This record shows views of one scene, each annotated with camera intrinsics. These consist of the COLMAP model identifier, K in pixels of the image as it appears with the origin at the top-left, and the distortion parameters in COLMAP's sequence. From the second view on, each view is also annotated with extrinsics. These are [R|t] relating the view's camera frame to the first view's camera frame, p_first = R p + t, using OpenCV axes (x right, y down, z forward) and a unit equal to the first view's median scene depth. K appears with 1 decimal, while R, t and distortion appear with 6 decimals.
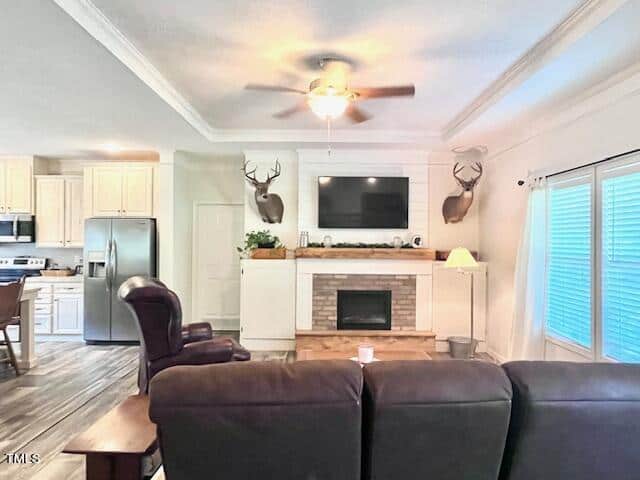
lens RADIAL K [[417.2, 0, 320.5], [0, 417.2, 246.5], [0, 0, 1]] dist [-0.002177, -0.004477]
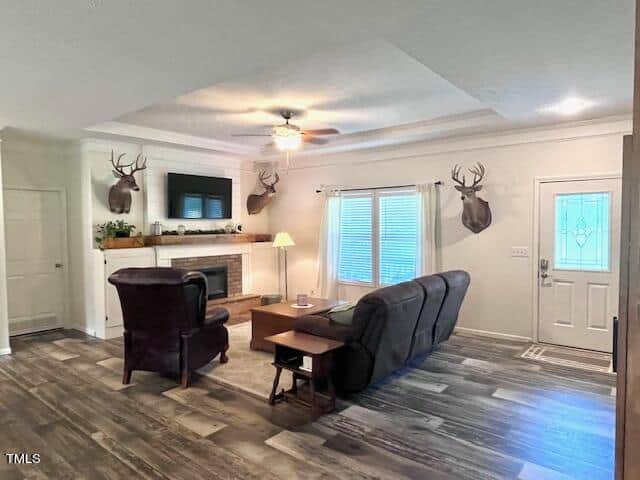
lens RADIAL K [[417.2, 0, 319.3], [0, 417.2, 240.6], [0, 0, 1]] dist [-0.002177, -0.004477]
pose [[0.639475, -0.041539, 0.767689, -0.633096], [0.020677, 0.999107, 0.036836, -0.016925], [-0.768534, -0.007682, 0.639763, -0.042509]]
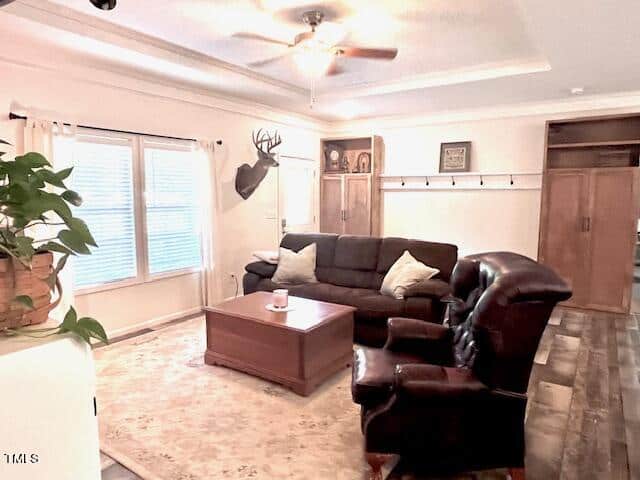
lens RADIAL K [[417.2, 0, 320.8], [0, 417.2, 236.1], [0, 0, 1]] dist [-0.002177, -0.004477]
pose [[-0.824146, -0.067302, 0.562364, -0.343785], [-0.000230, 0.992954, 0.118498, -0.020994], [-0.566377, 0.097530, -0.818355, 1.073804]]
